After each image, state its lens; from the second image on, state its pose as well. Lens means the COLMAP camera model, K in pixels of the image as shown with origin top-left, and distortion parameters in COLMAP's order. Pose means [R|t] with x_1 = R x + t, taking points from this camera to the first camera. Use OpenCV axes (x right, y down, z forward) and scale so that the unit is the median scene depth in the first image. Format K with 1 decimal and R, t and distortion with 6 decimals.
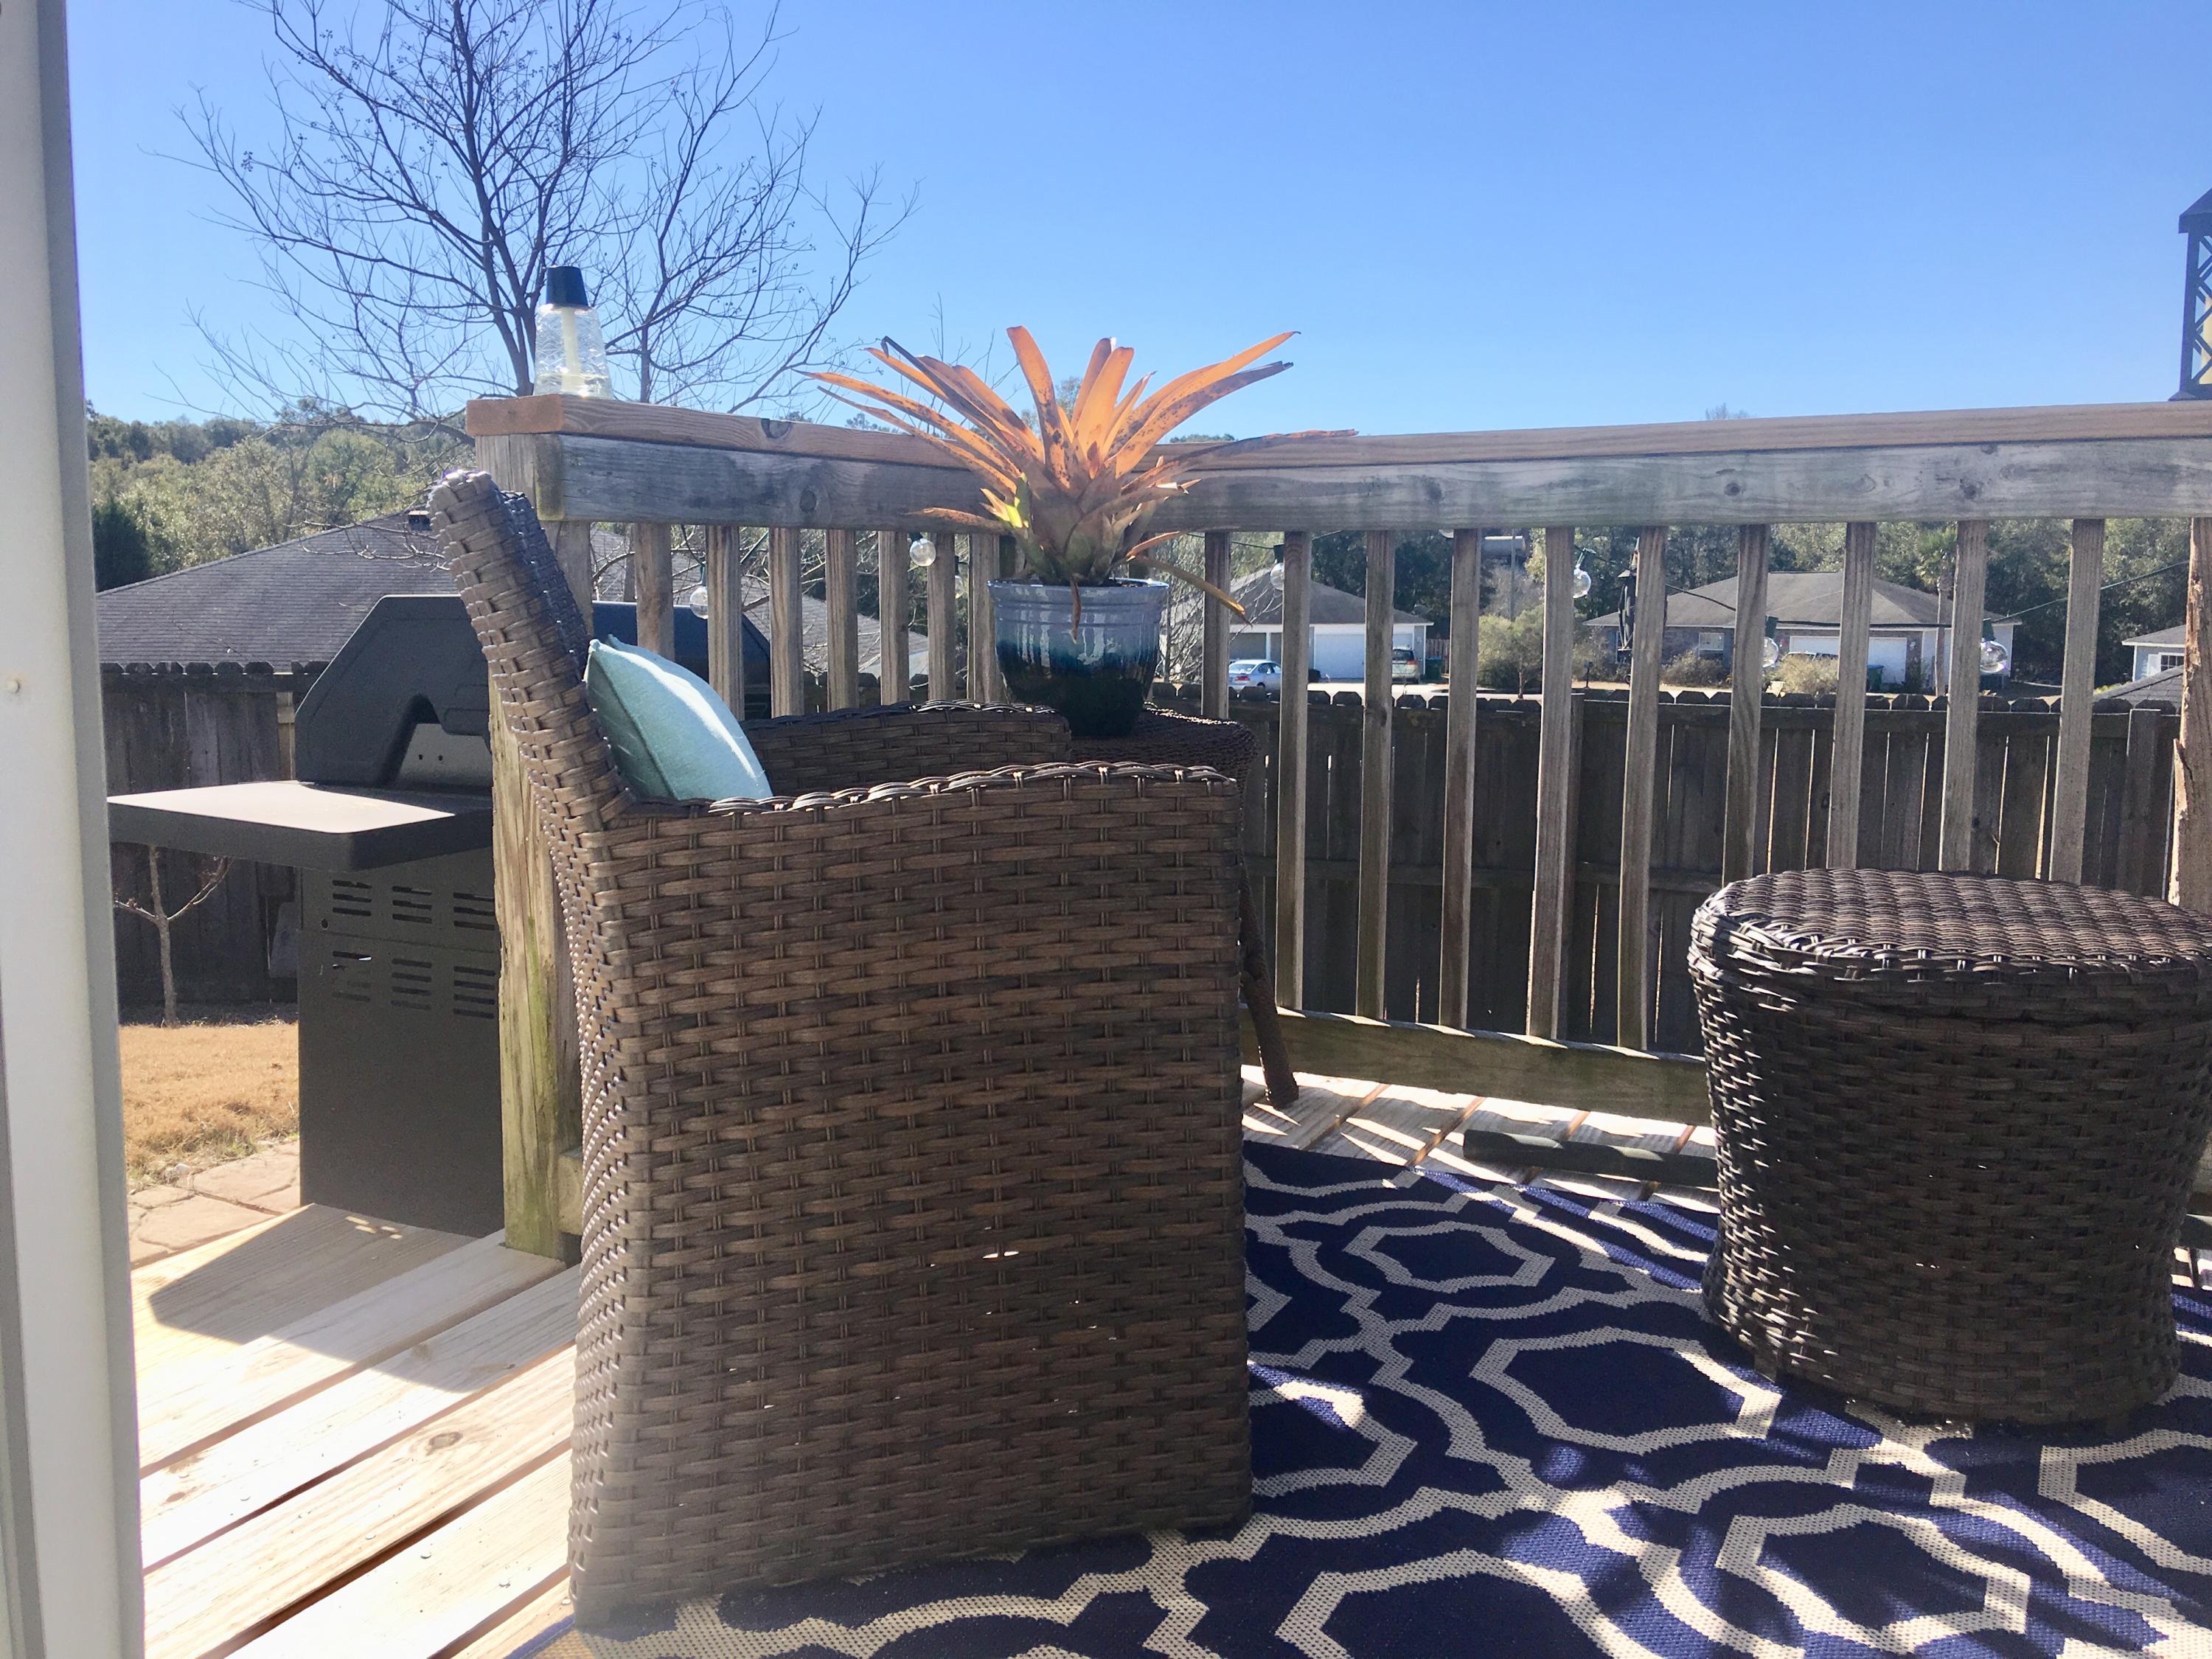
lens RADIAL K [[1874.7, 0, 1117.6], [0, 1874.7, 794.7], [0, 0, 1]] dist [0.118371, -0.186799]
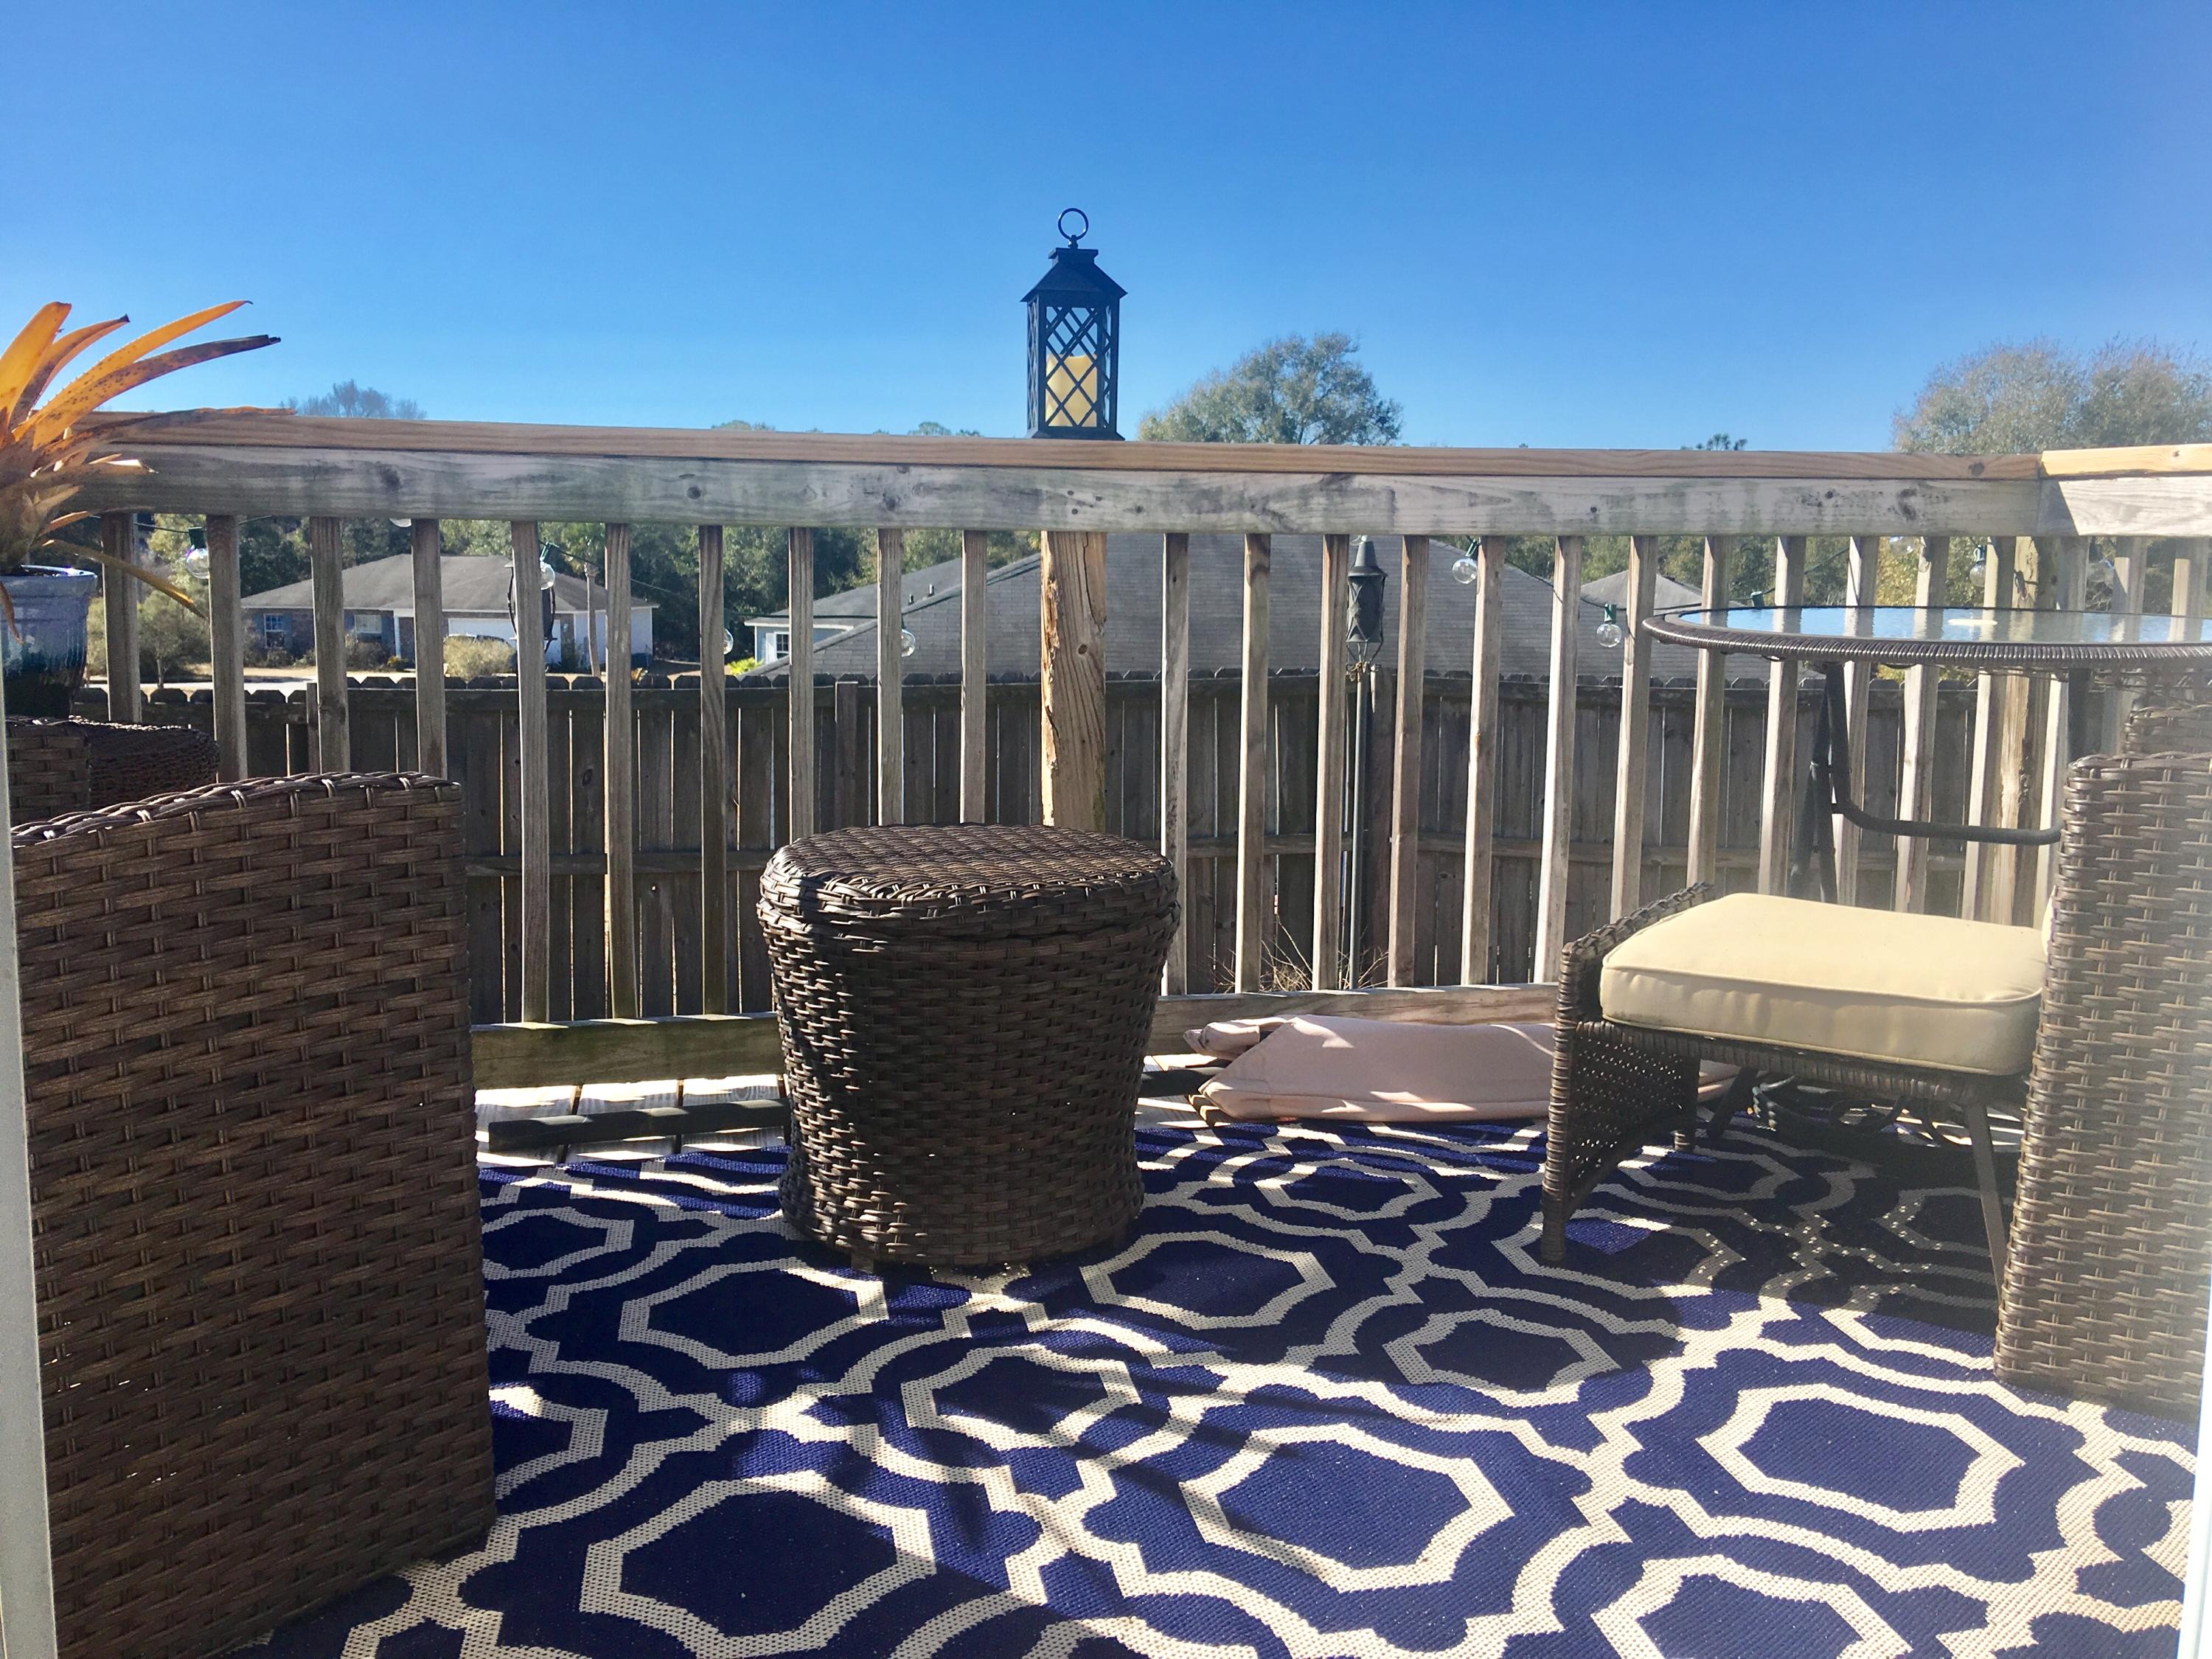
lens RADIAL K [[1832.4, 0, 1166.1], [0, 1832.4, 799.8], [0, 0, 1]] dist [0.123593, -0.170098]
pose [[0.770152, -0.072555, 0.633720, -0.227793], [0.064053, 0.997285, 0.036338, -0.009230], [-0.634636, 0.012606, 0.772709, 0.013238]]
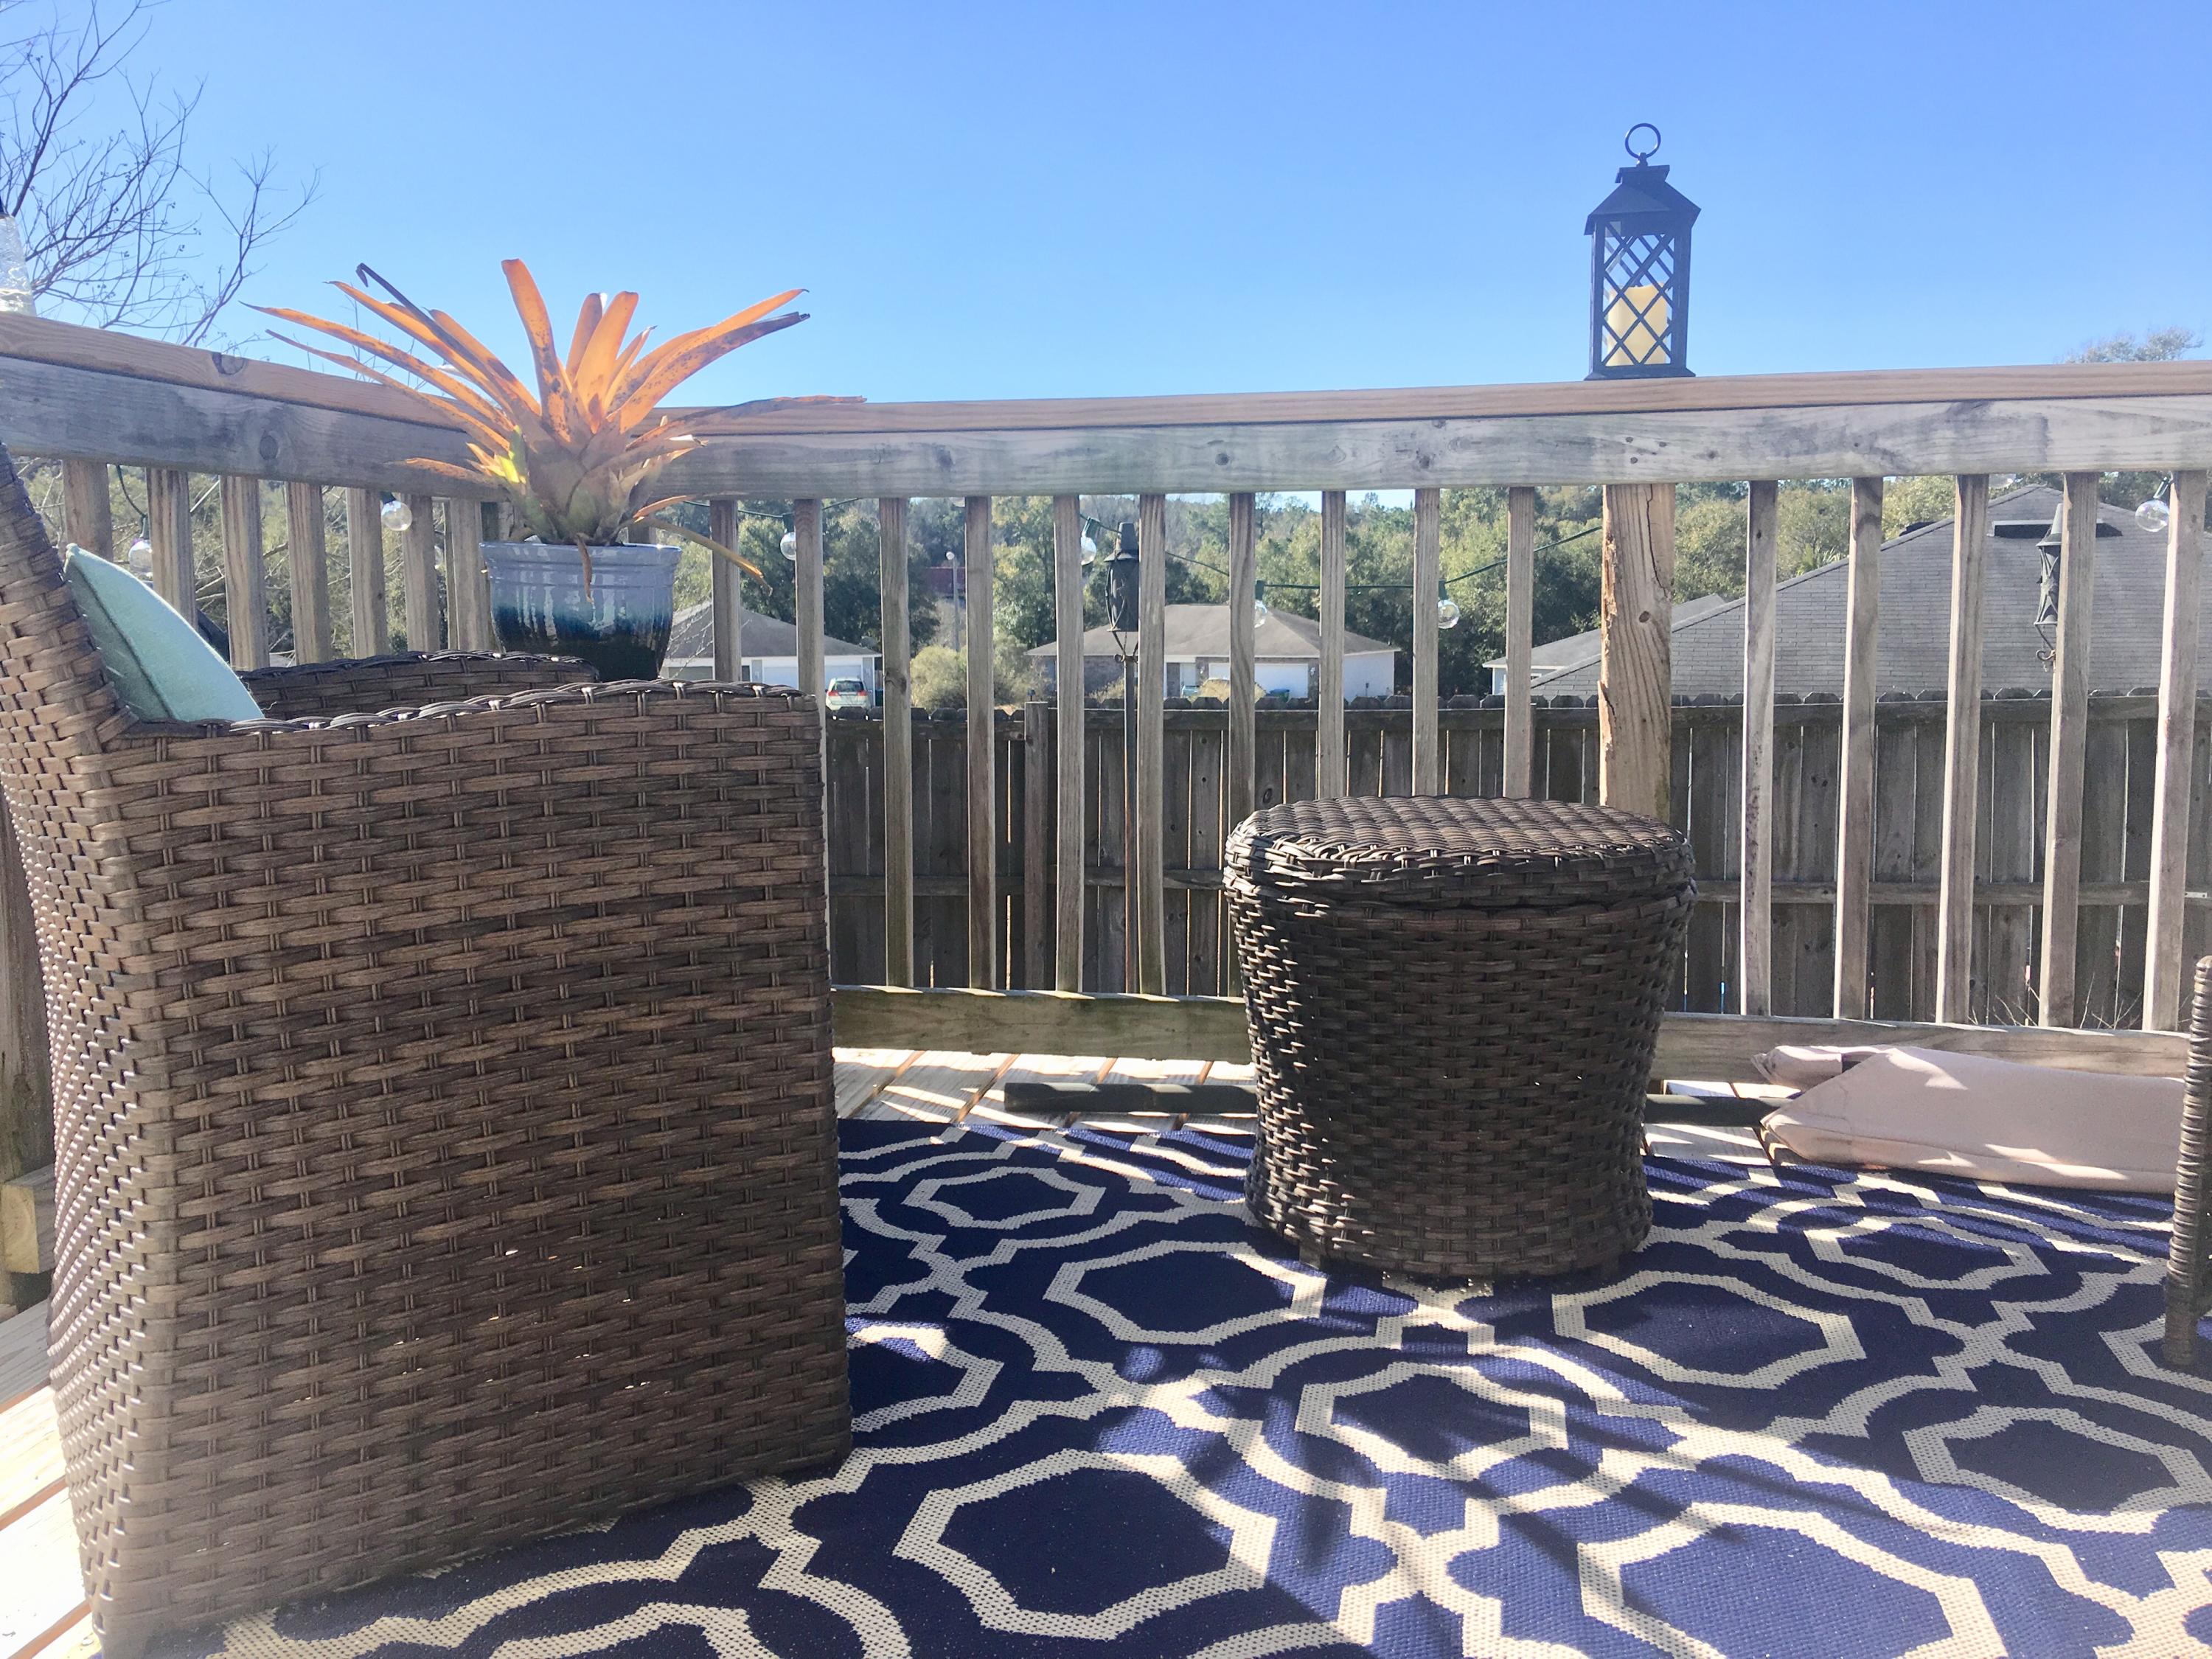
lens RADIAL K [[1869.4, 0, 1137.2], [0, 1869.4, 790.0], [0, 0, 1]] dist [0.121248, -0.178071]
pose [[0.955666, -0.038961, 0.291865, -0.054977], [0.043883, 0.998983, -0.010335, 0.050134], [-0.291166, 0.022684, 0.956404, 0.013287]]
